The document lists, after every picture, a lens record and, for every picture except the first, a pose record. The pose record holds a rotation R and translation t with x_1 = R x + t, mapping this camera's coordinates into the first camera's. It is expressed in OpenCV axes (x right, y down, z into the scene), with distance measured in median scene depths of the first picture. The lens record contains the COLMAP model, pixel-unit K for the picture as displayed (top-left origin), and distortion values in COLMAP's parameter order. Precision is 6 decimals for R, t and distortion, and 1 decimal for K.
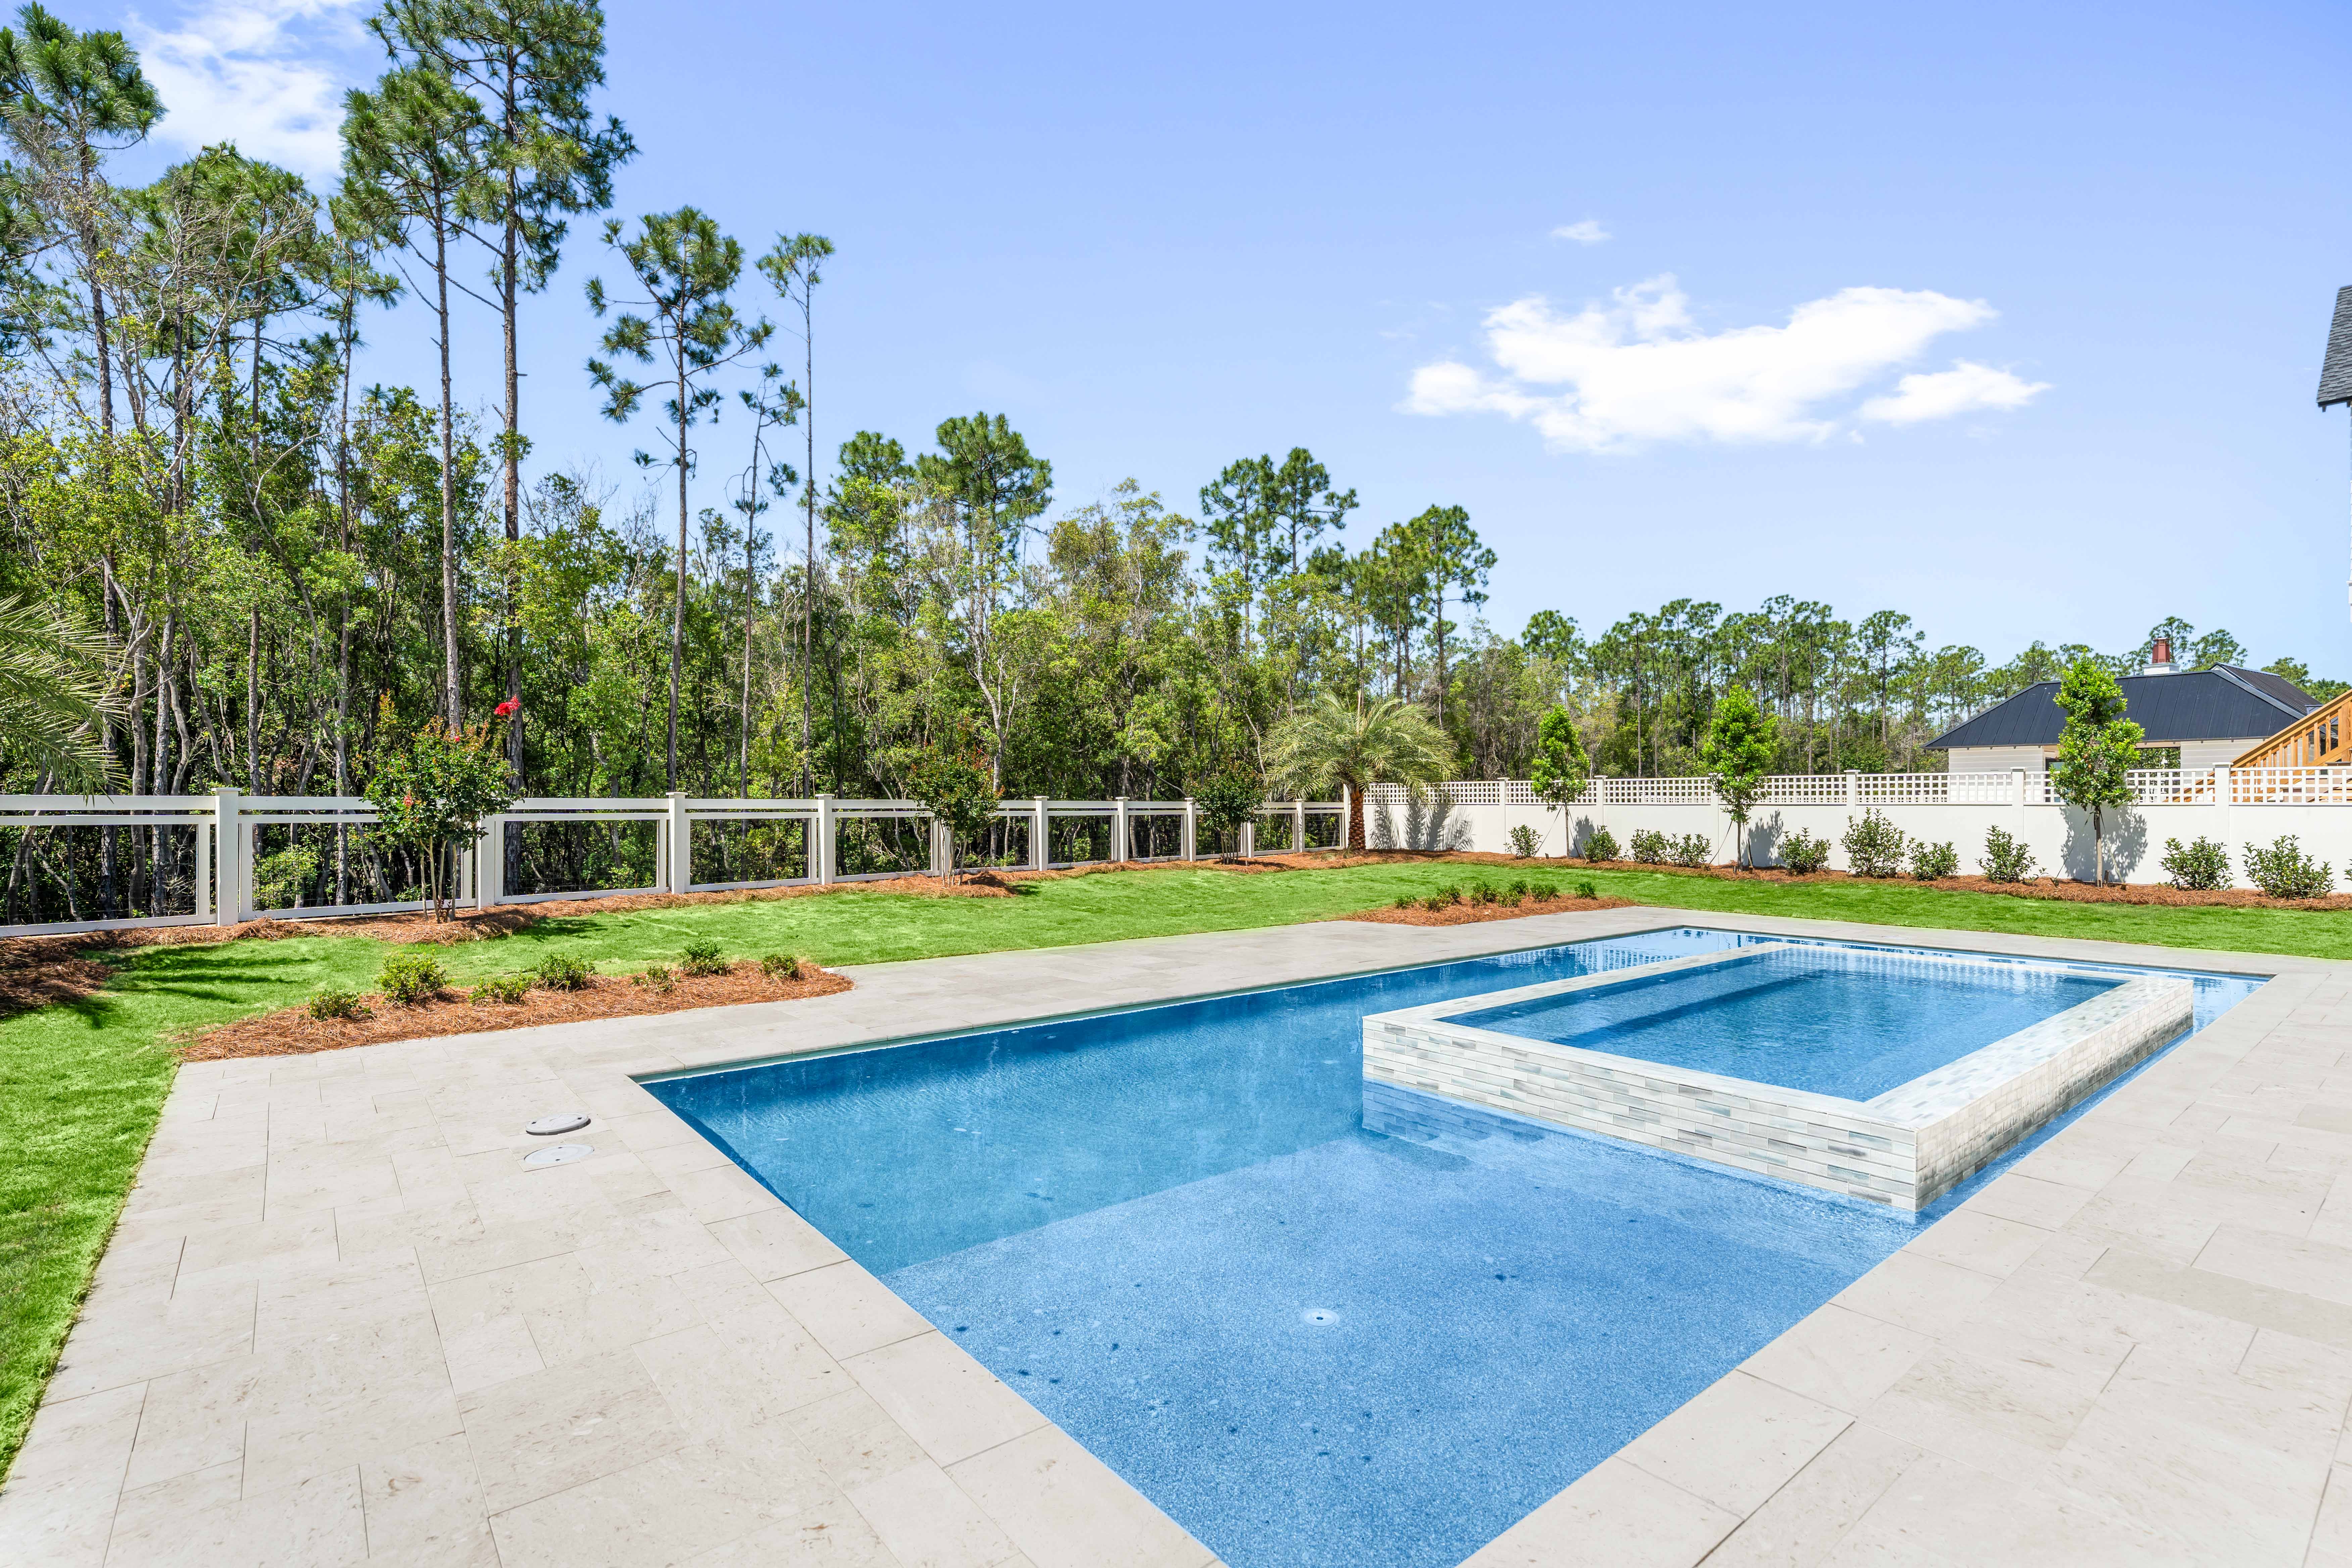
lens RADIAL K [[1101.2, 0, 1183.4], [0, 1101.2, 797.7], [0, 0, 1]] dist [-0.005150, 0.001097]
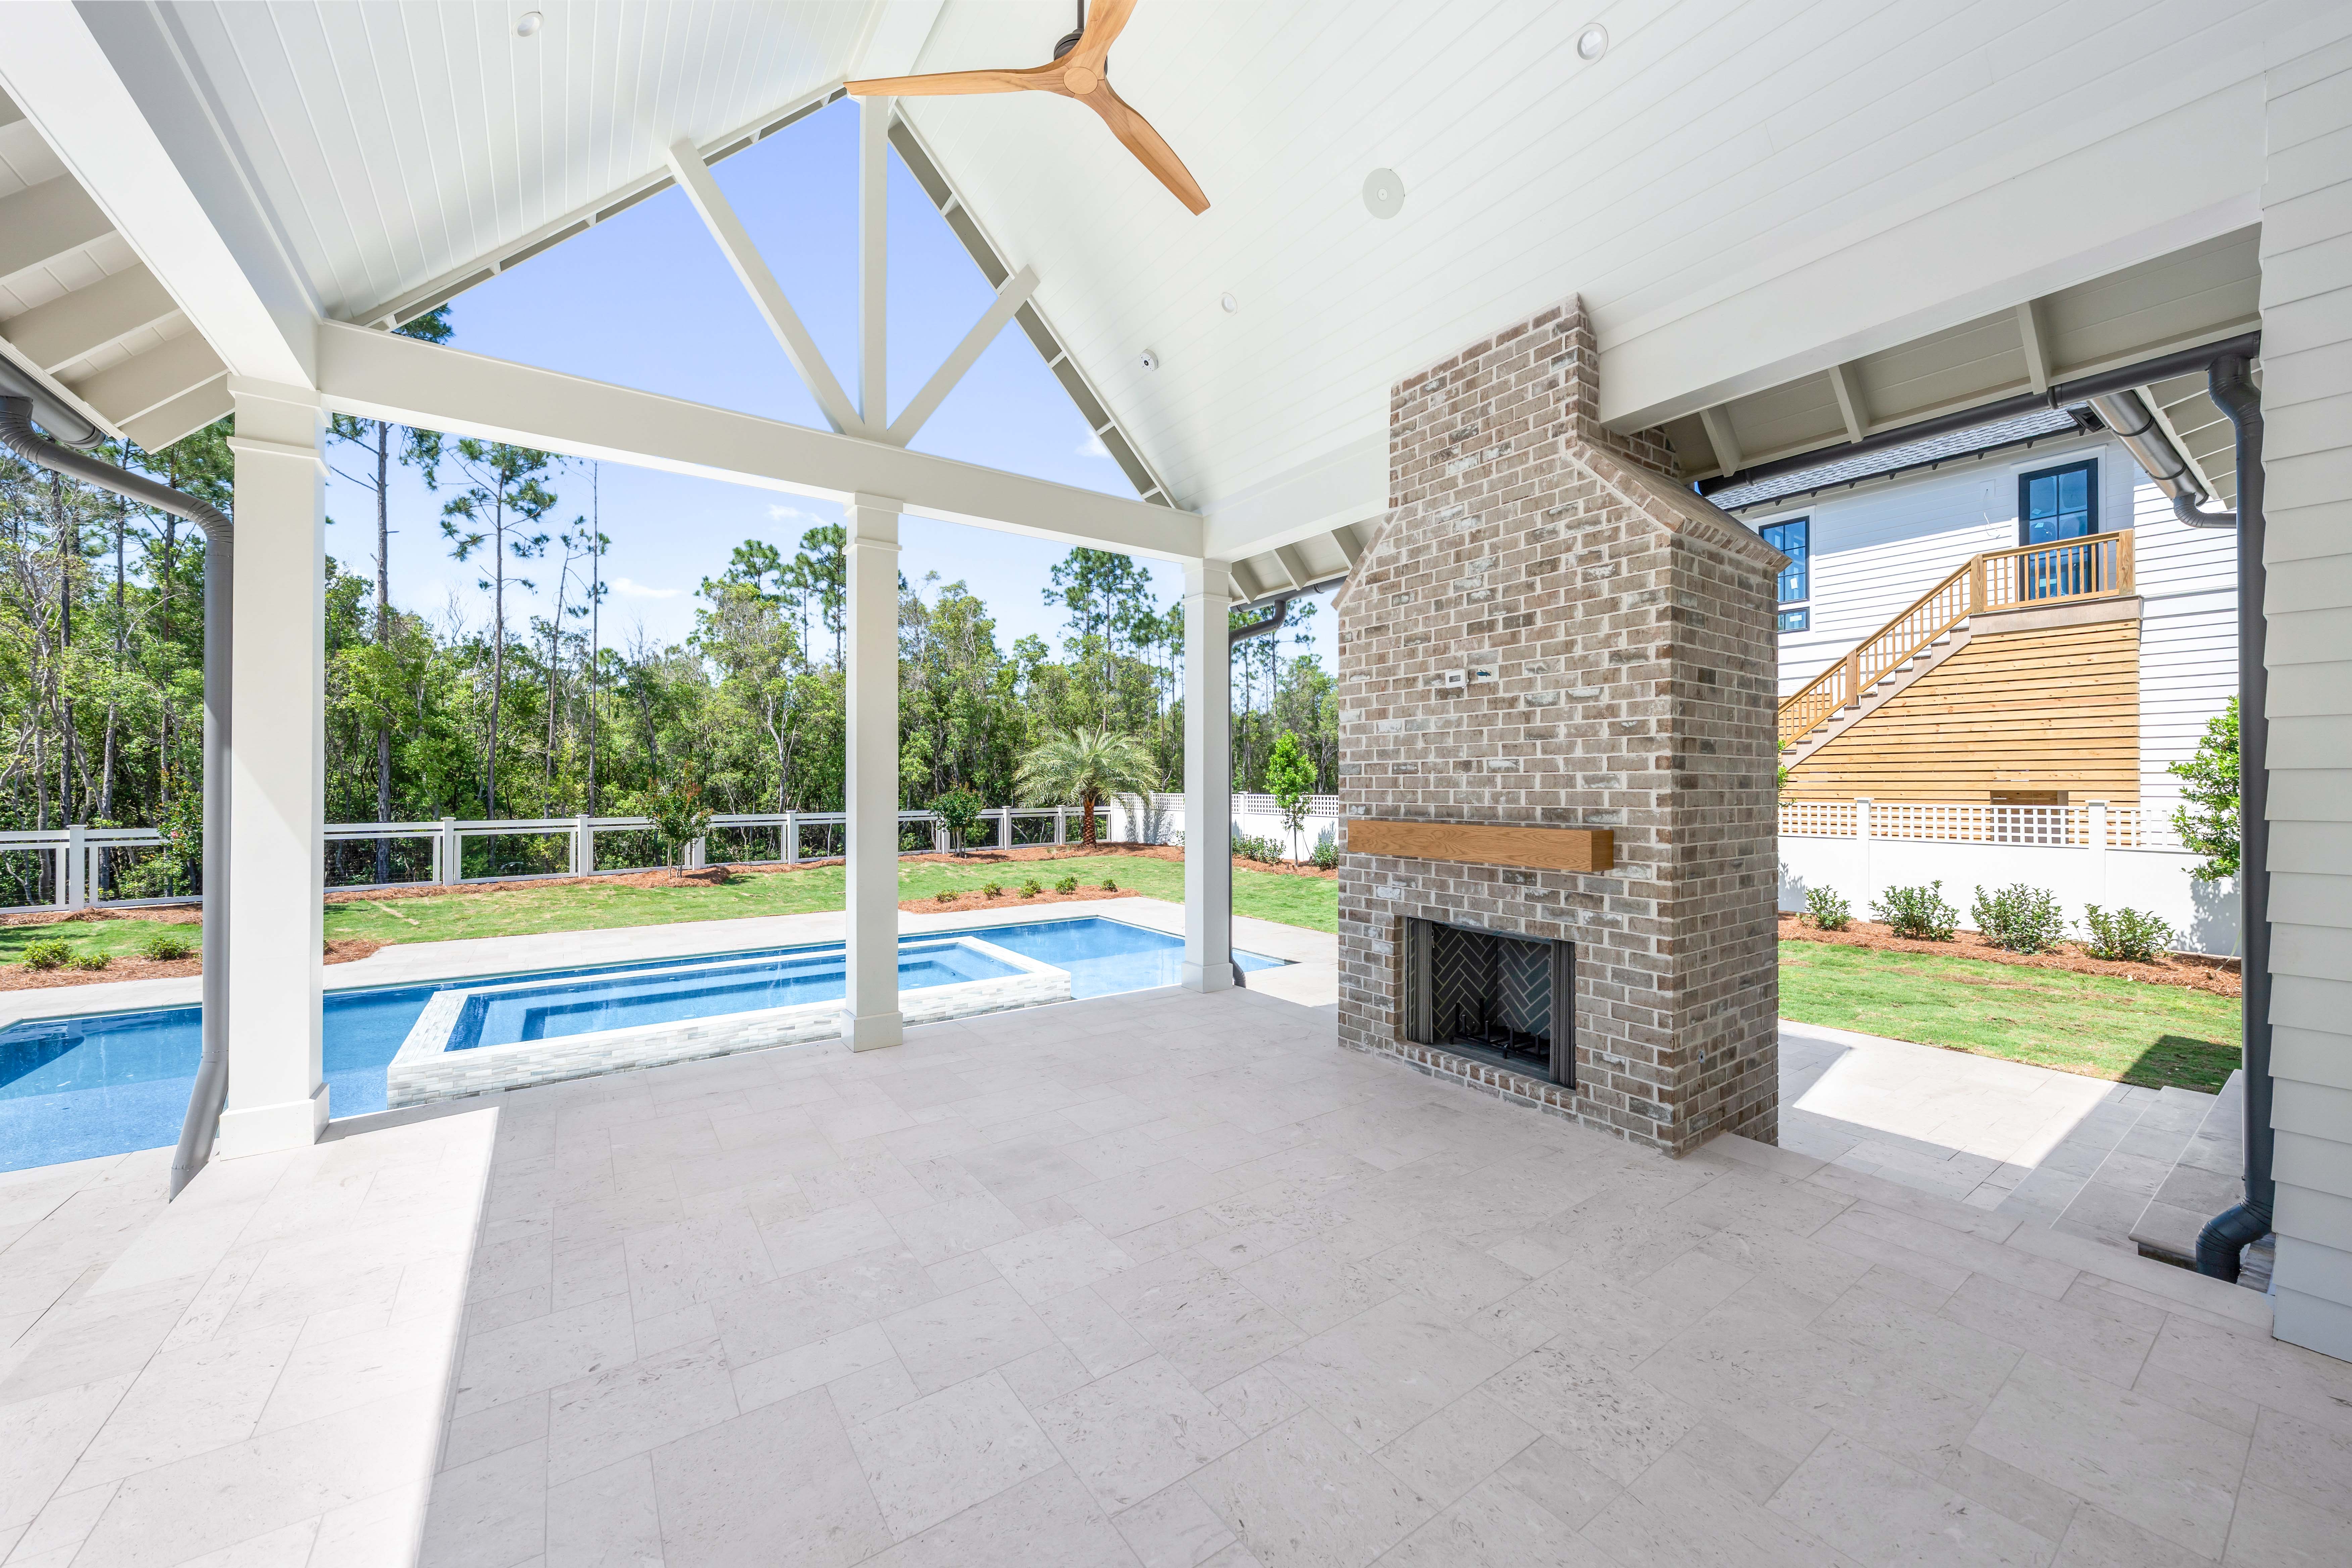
lens RADIAL K [[881.0, 0, 1172.8], [0, 881.0, 780.4], [0, 0, 1]] dist [-0.002696, -0.000262]
pose [[0.996537, -0.001493, -0.083135, 0.536653], [0.001420, 0.999999, -0.000926, -0.045683], [0.083136, 0.000805, 0.996538, -0.096357]]
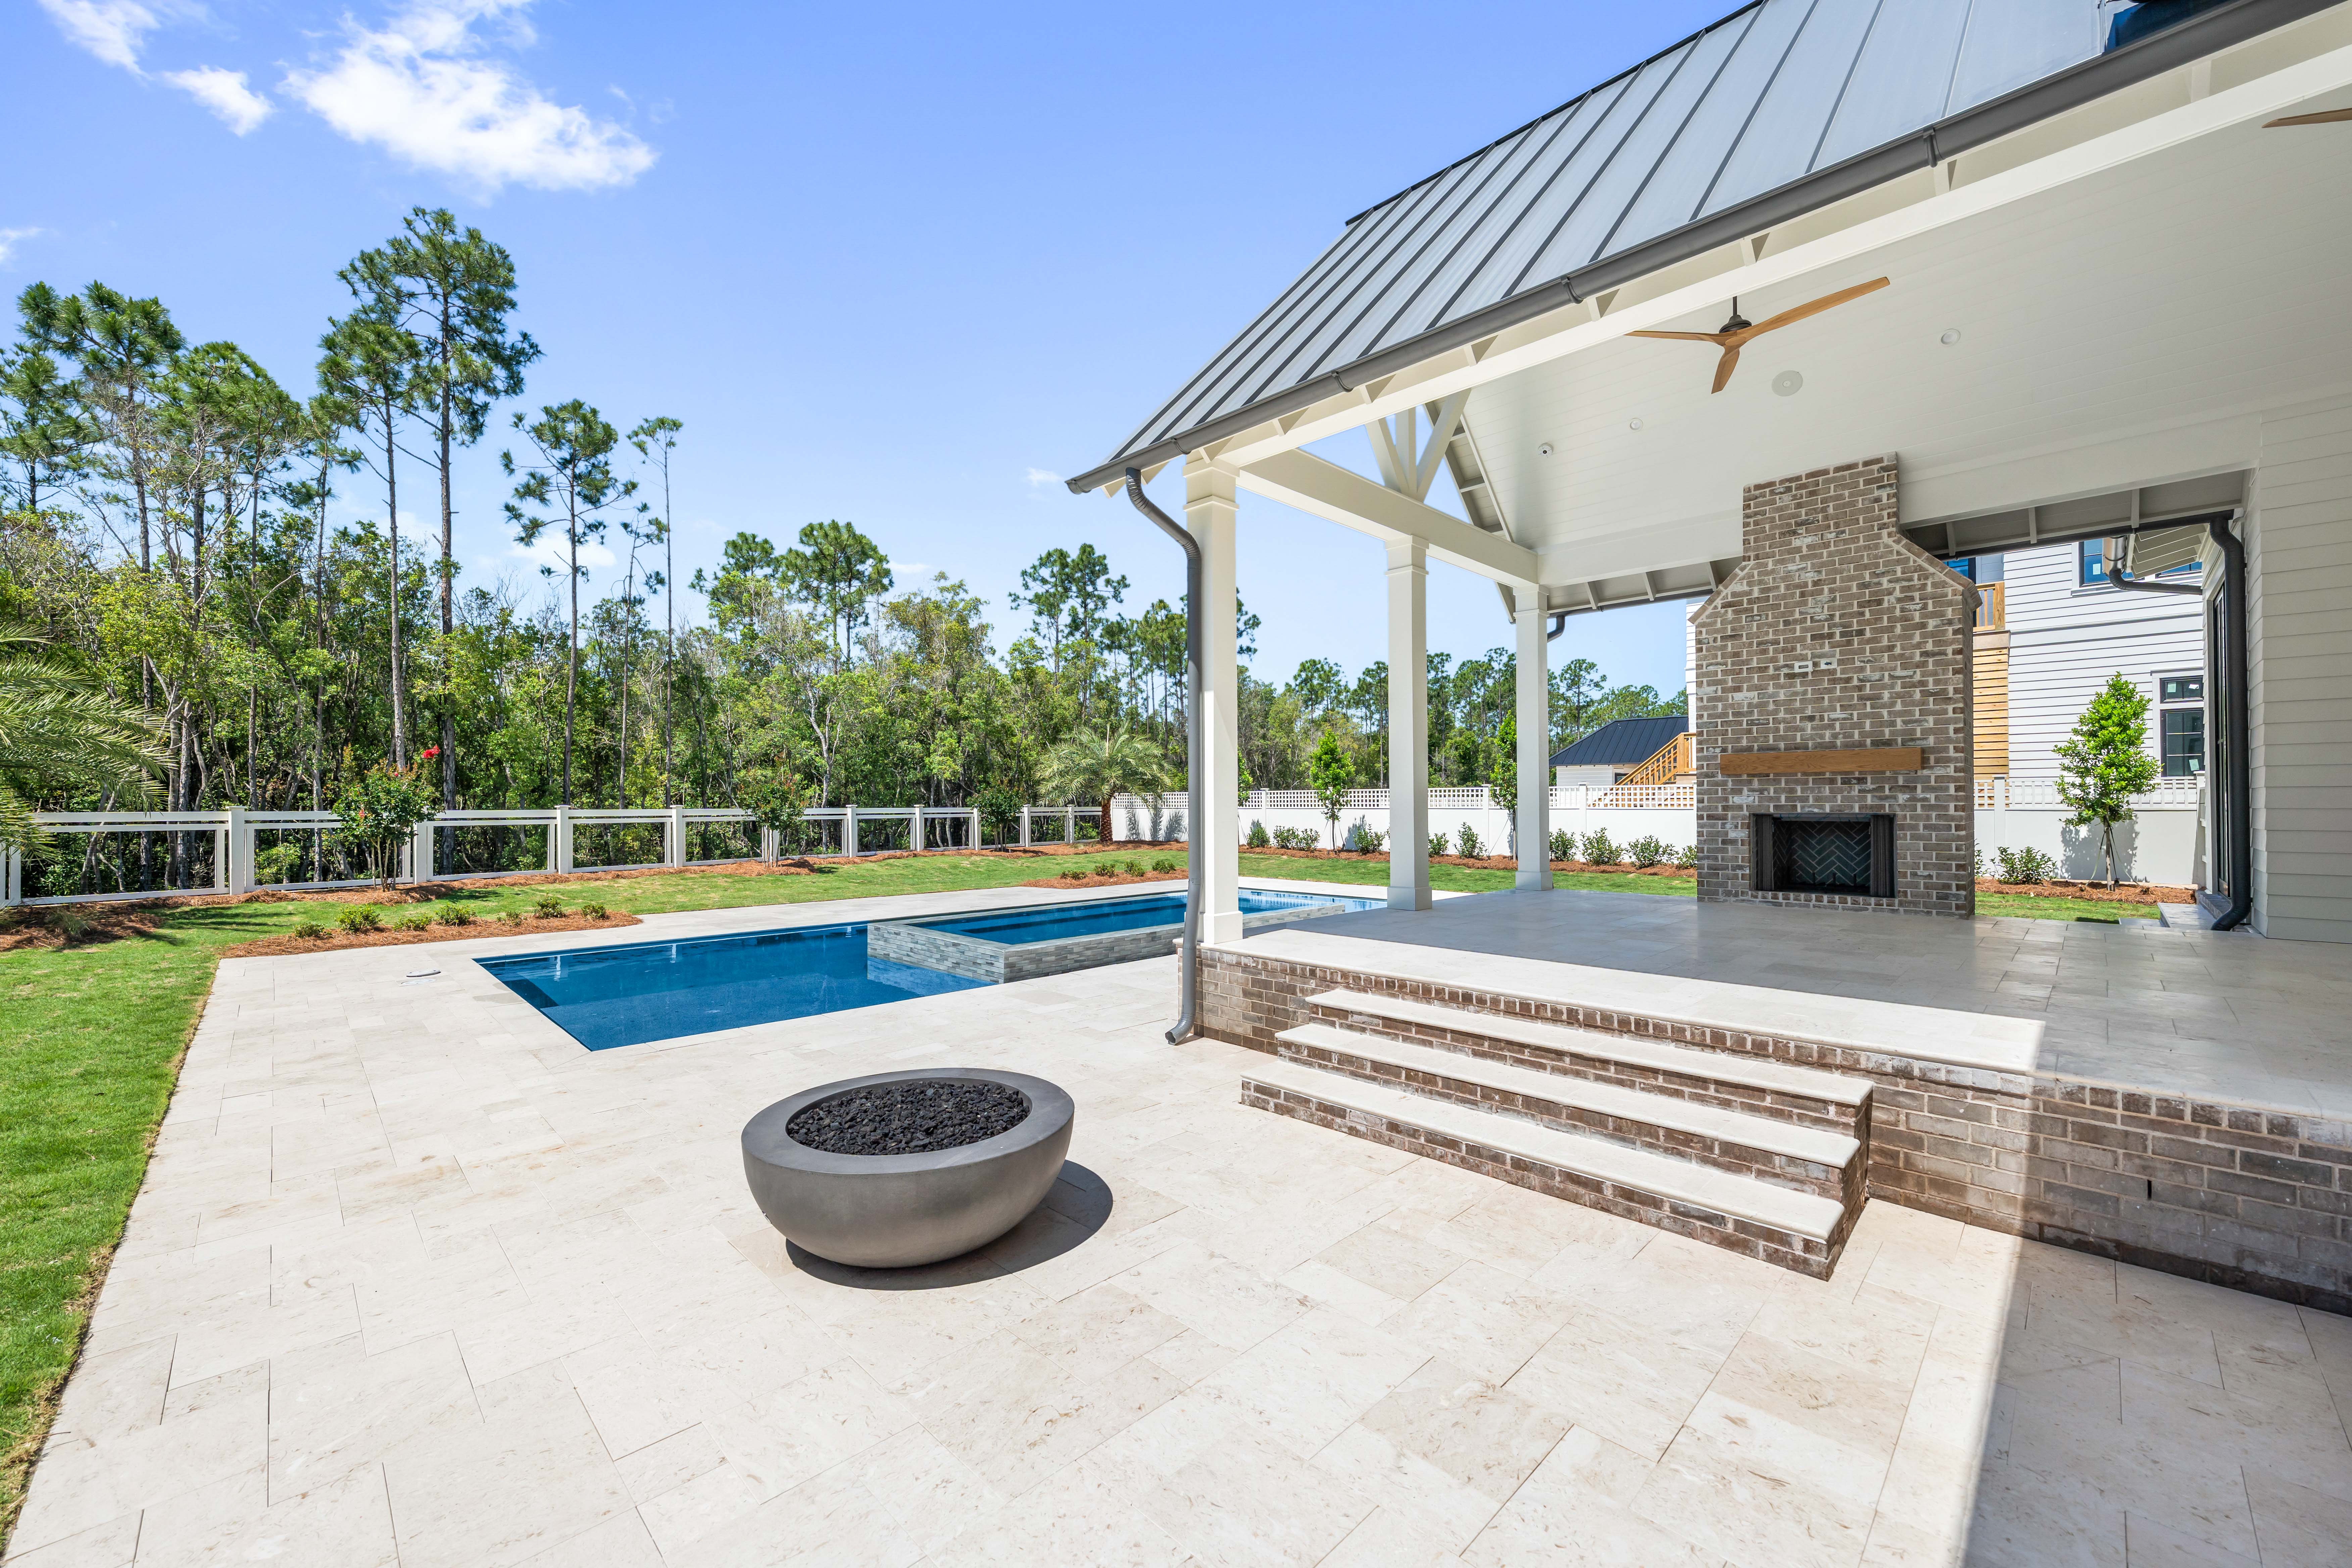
lens RADIAL K [[926.8, 0, 1177.4], [0, 926.8, 798.8], [0, 0, 1]] dist [-0.004178, -0.000112]
pose [[0.996042, -0.004103, 0.088788, 0.221677], [0.004216, 0.999991, -0.001093, -0.007959], [-0.088783, 0.001463, 0.996050, -0.275075]]
